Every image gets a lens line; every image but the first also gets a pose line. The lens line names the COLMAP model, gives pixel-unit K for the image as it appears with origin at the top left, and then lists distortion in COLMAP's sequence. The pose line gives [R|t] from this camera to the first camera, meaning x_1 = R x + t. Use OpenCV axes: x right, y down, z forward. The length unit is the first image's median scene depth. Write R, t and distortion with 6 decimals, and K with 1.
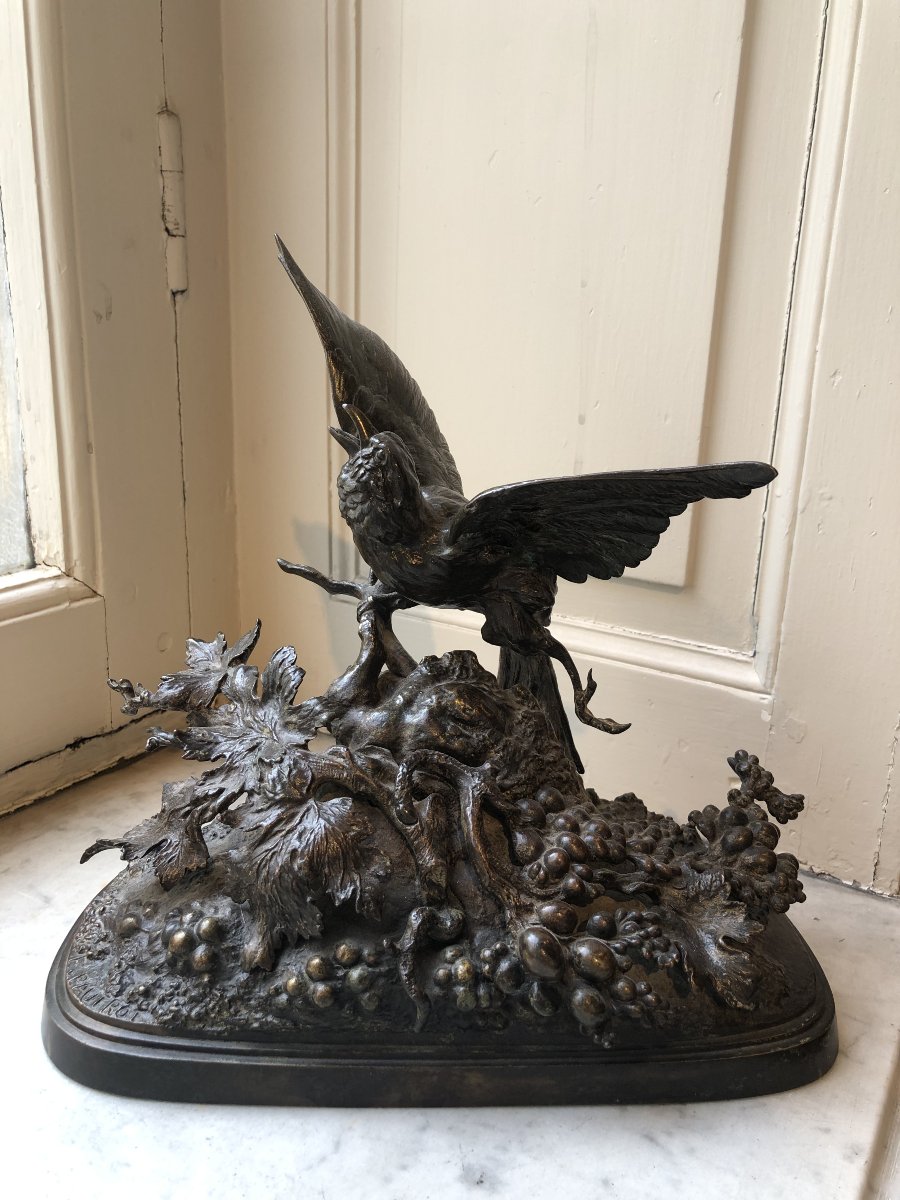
lens RADIAL K [[1005.6, 0, 444.5], [0, 1005.6, 605.1], [0, 0, 1]] dist [-0.026622, 0.000610]
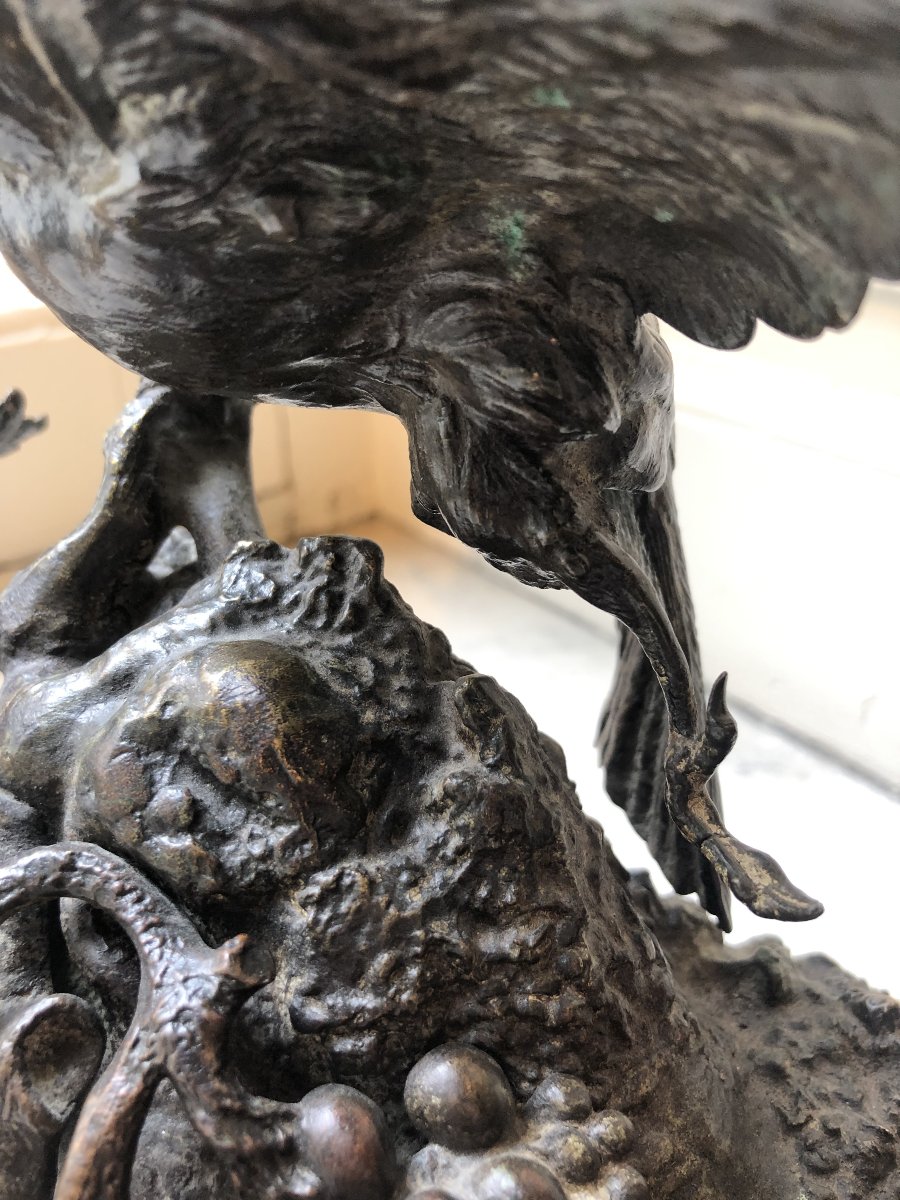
lens RADIAL K [[1098.5, 0, 452.0], [0, 1098.5, 608.1], [0, 0, 1]] dist [-0.013419, 0.000000]
pose [[0.905686, 0.166658, -0.389819, 0.170730], [-0.086876, 0.972938, 0.214113, -0.010253], [0.414953, -0.160053, 0.895655, 0.621683]]
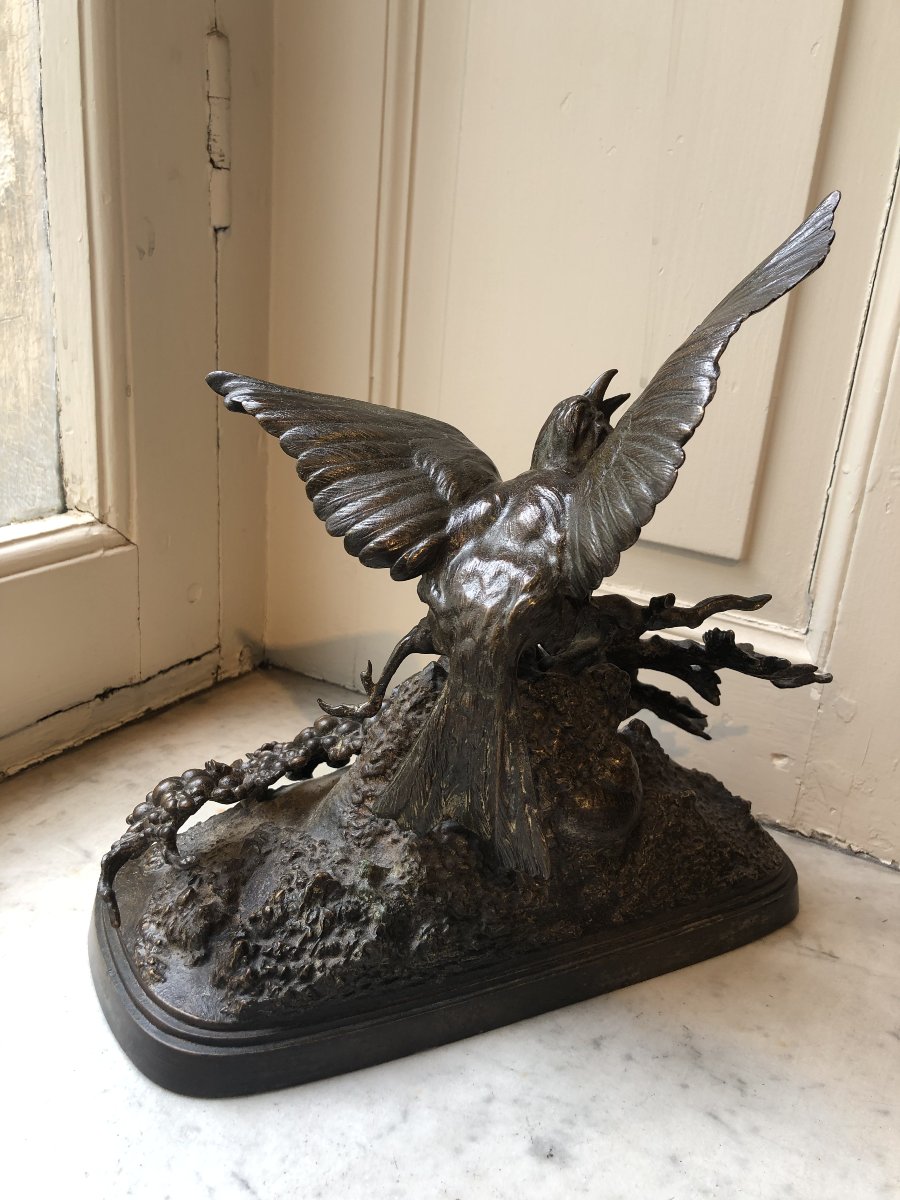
lens RADIAL K [[1005.6, 0, 430.4], [0, 1005.6, 622.1], [0, 0, 1]] dist [-0.026622, 0.000610]
pose [[0.999175, 0.037348, 0.015949, -0.077494], [-0.038400, 0.996682, 0.071761, -0.016998], [-0.013216, -0.072315, 0.997294, 0.021877]]
